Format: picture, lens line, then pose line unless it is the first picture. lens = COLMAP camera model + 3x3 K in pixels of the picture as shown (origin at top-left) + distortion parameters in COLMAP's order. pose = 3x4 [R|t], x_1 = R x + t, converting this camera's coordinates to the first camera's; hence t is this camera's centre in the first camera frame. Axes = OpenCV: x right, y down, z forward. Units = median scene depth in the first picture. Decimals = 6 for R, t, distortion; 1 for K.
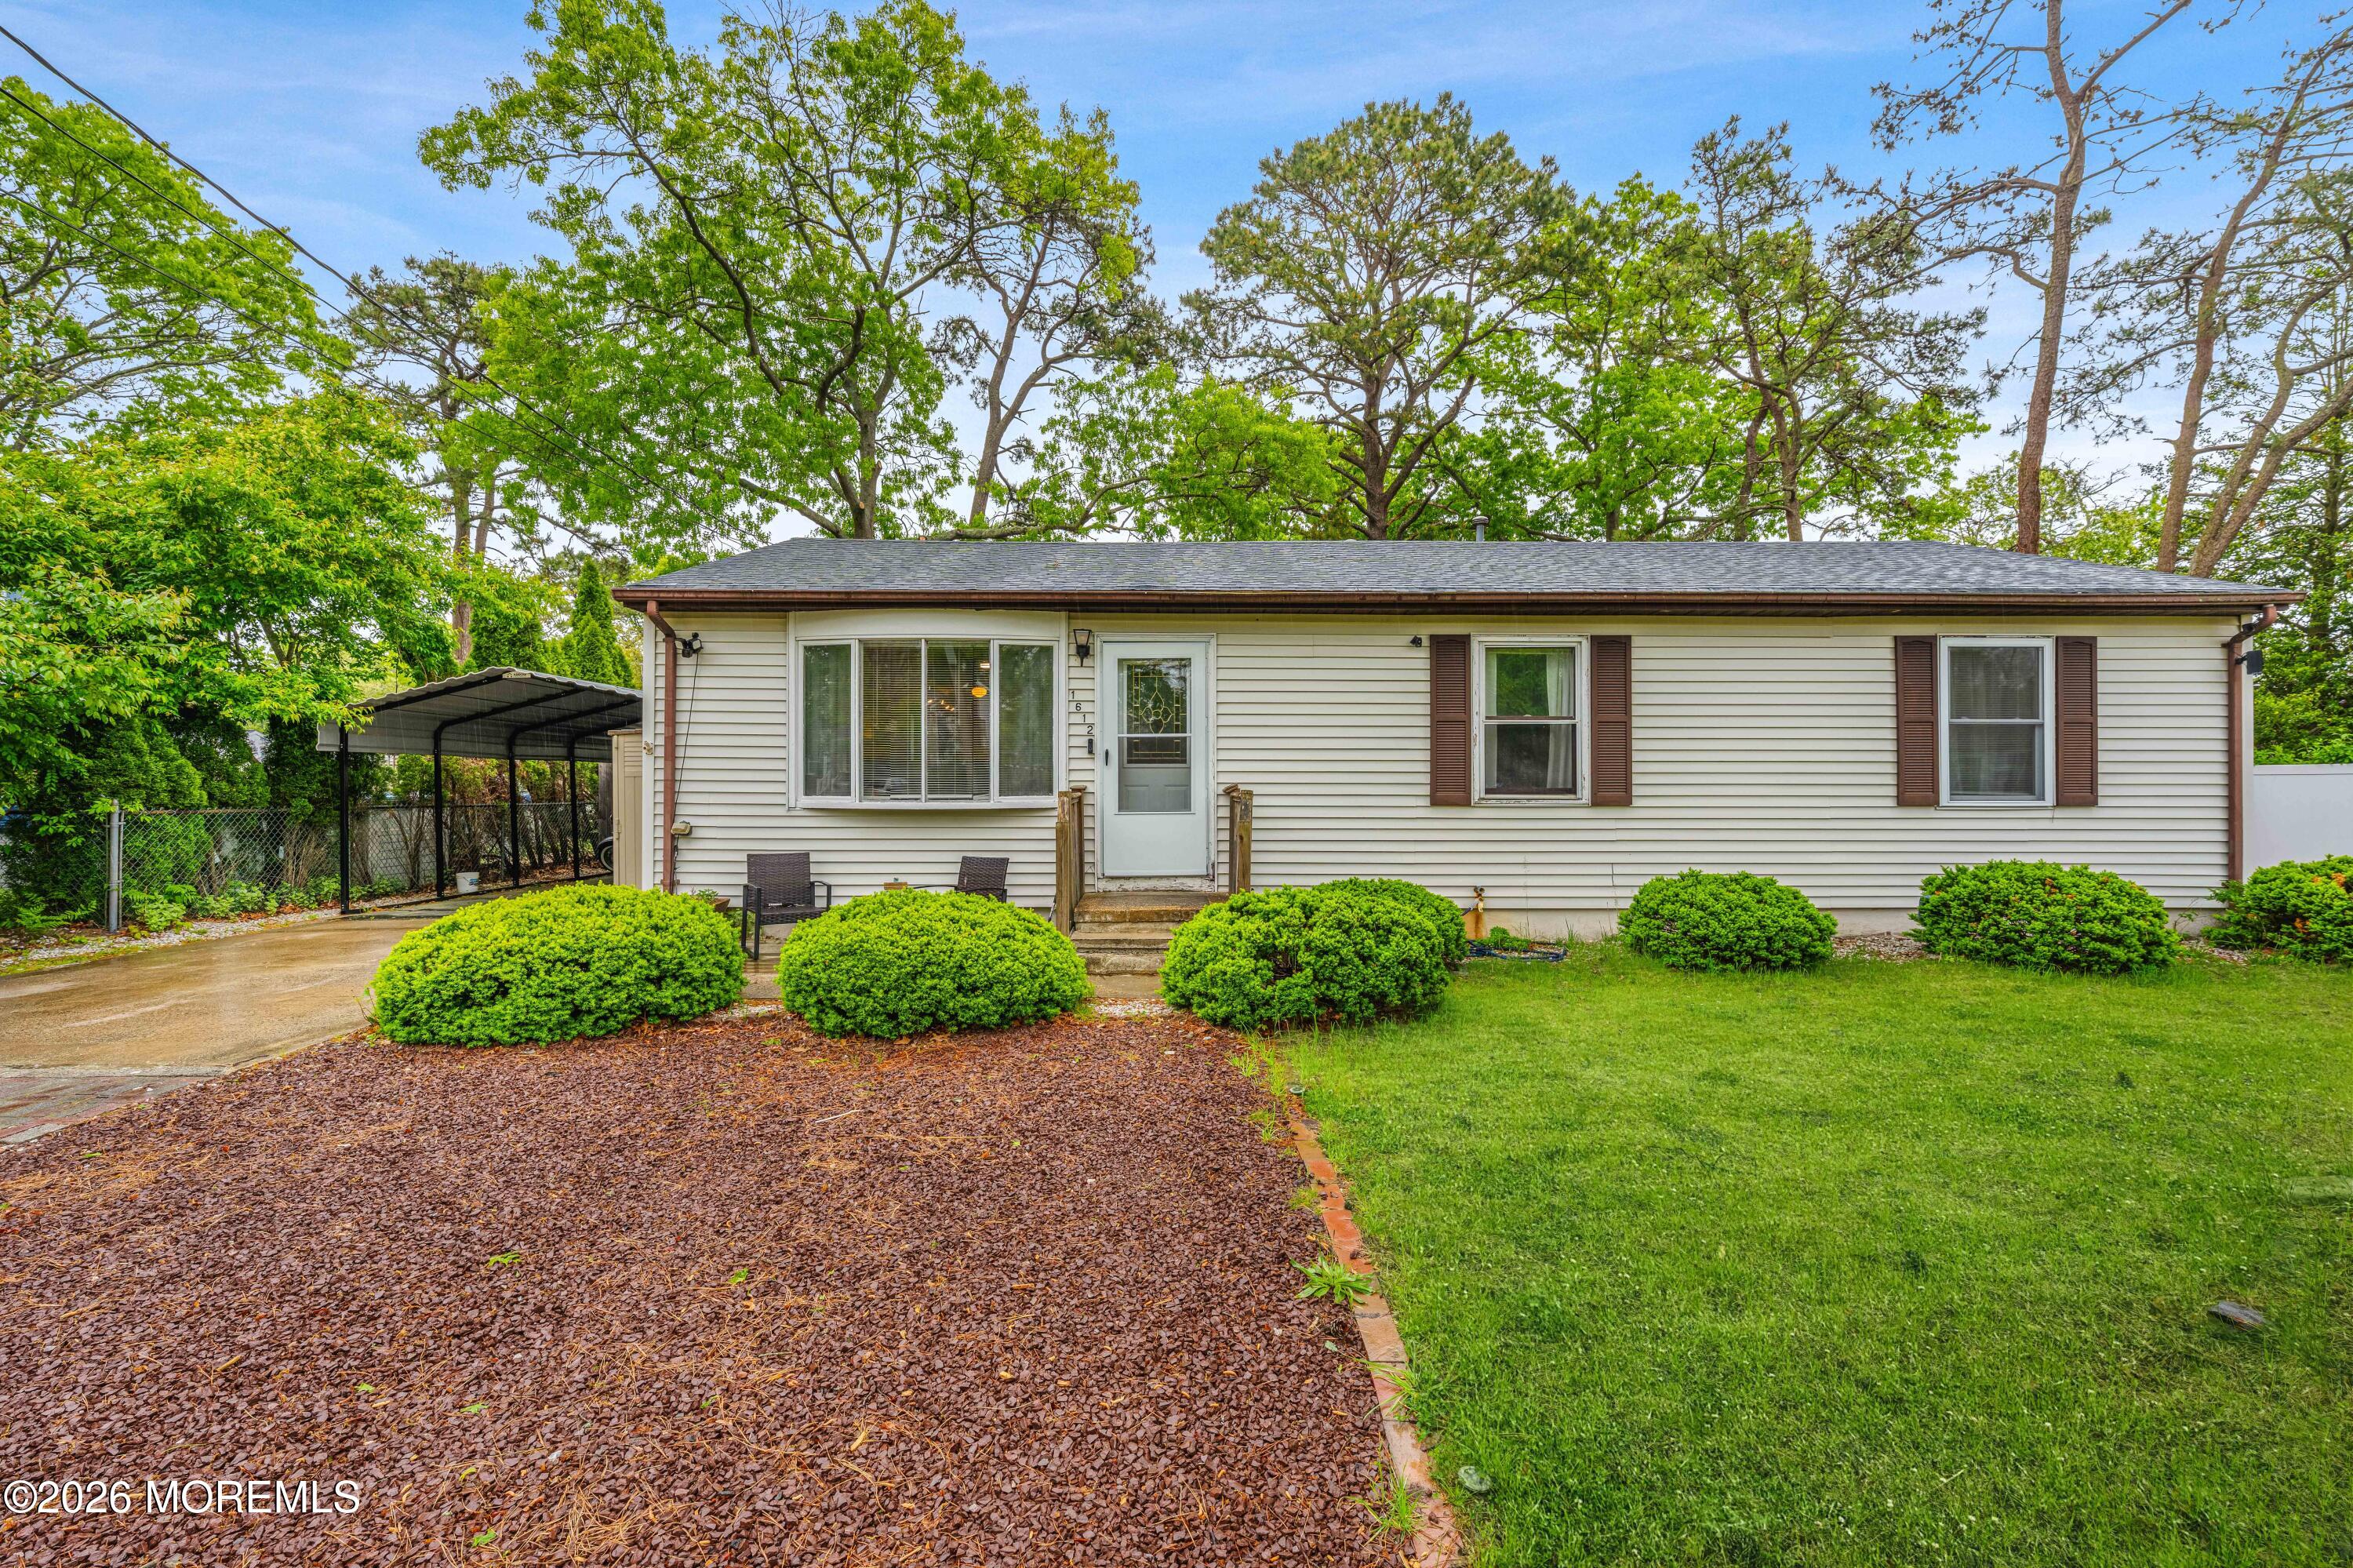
lens RADIAL K [[1008.2, 0, 1178.9], [0, 1008.2, 780.4], [0, 0, 1]] dist [-0.001084, -0.000182]
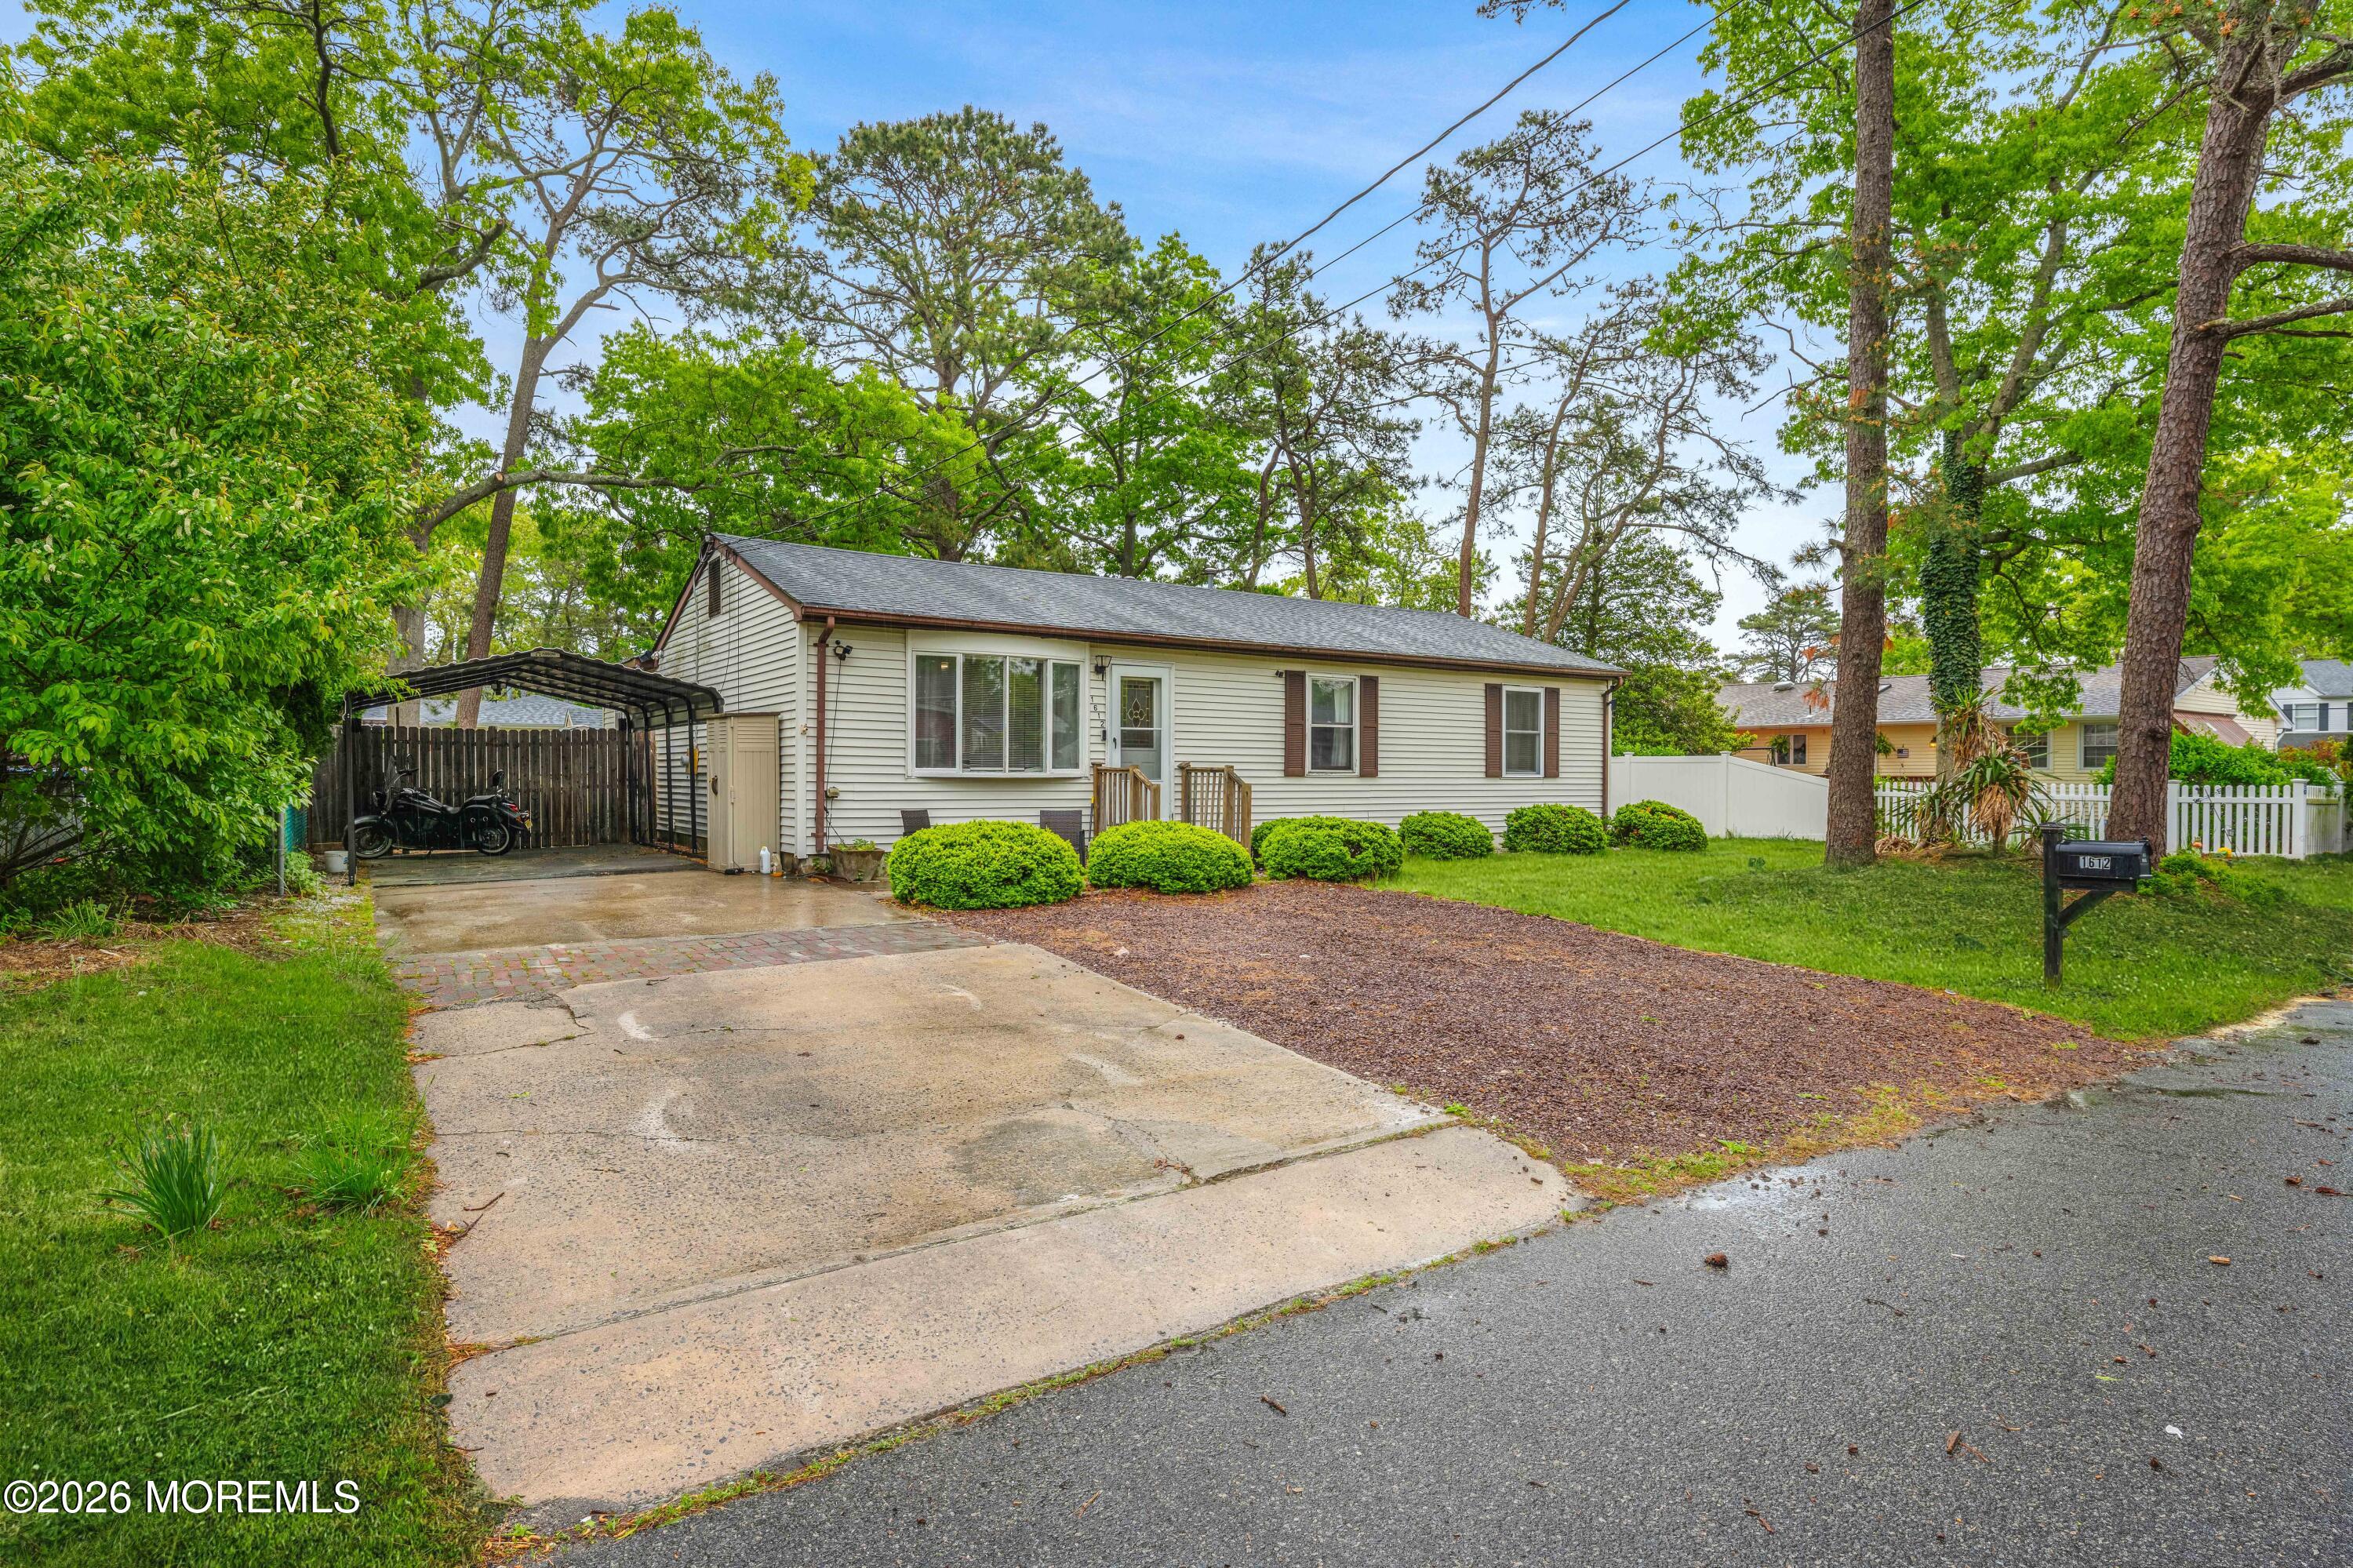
lens RADIAL K [[1263.6, 0, 1177.5], [0, 1263.6, 789.1], [0, 0, 1]] dist [-0.017113, -0.000907]
pose [[0.830480, -0.002801, 0.557041, -0.420192], [-0.006626, 0.999867, 0.014906, 0.006727], [-0.557008, -0.016070, 0.830351, -0.239349]]
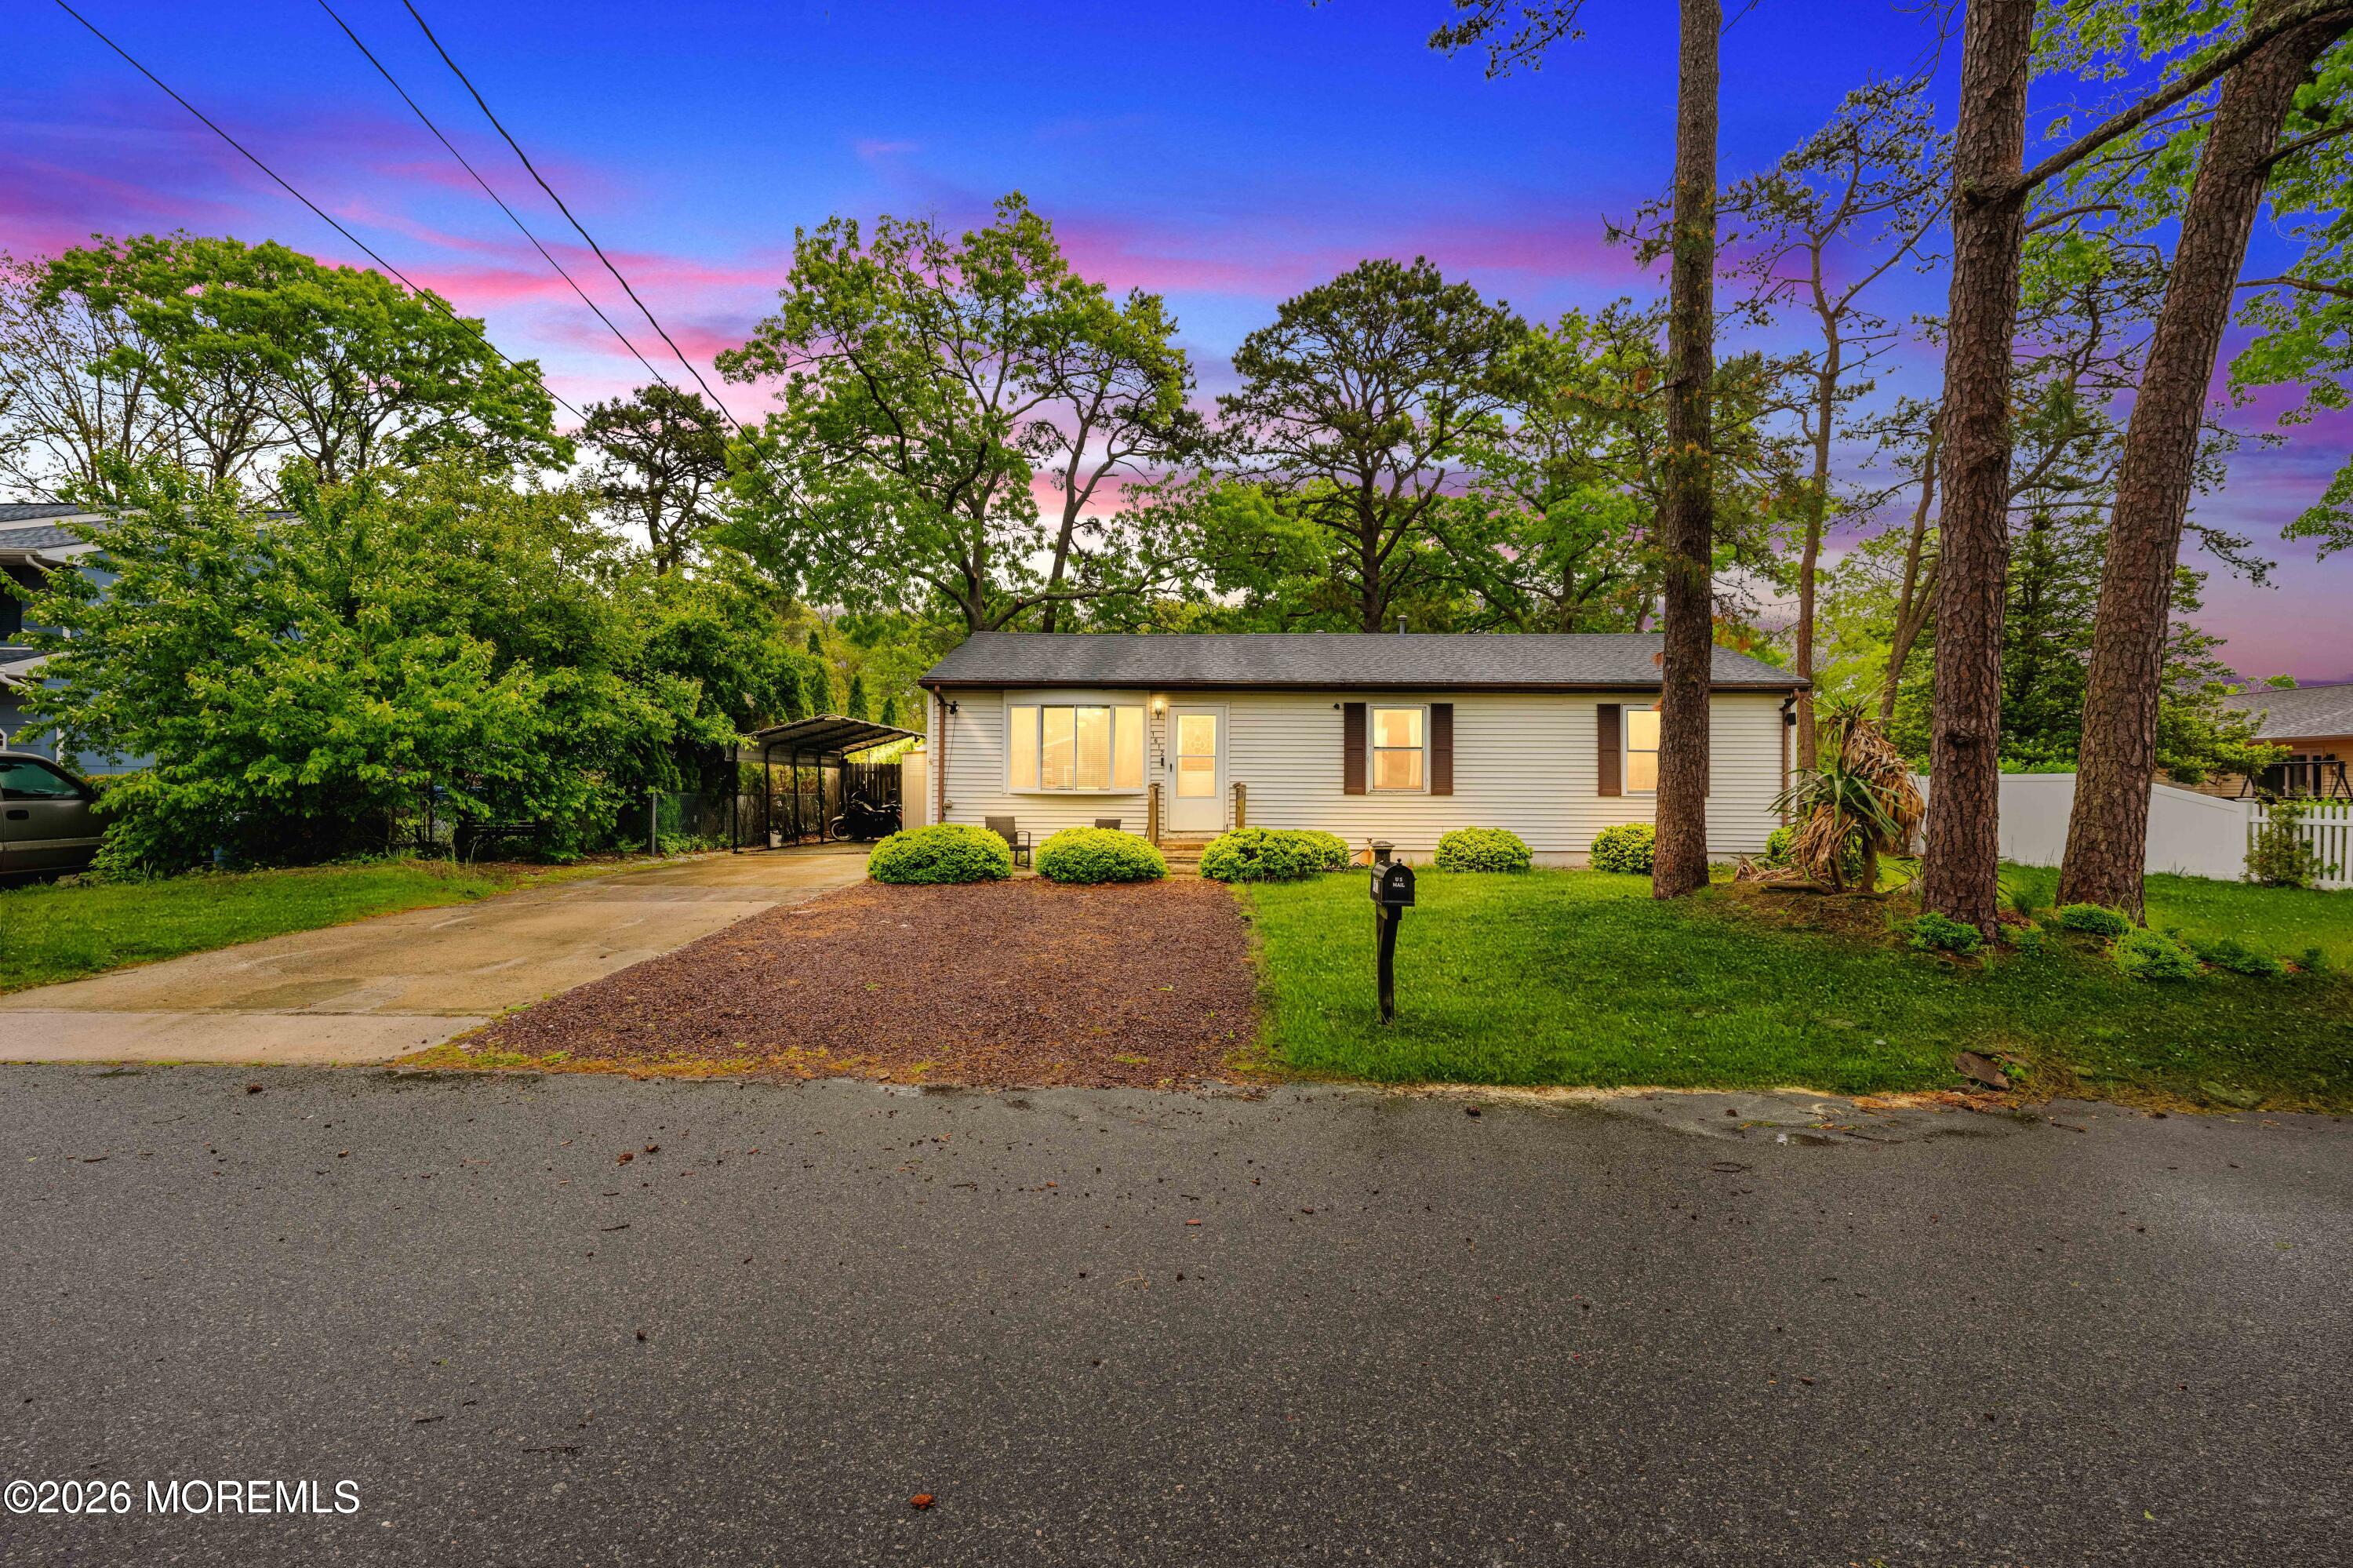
lens RADIAL K [[1008.2, 0, 1174.9], [0, 1008.2, 786.9], [0, 0, 1]] dist [-0.001084, -0.000182]
pose [[0.999178, 0.006062, -0.040093, 0.004730], [-0.006021, 0.999981, 0.001135, 0.004683], [0.040099, -0.000893, 0.999195, -0.363986]]
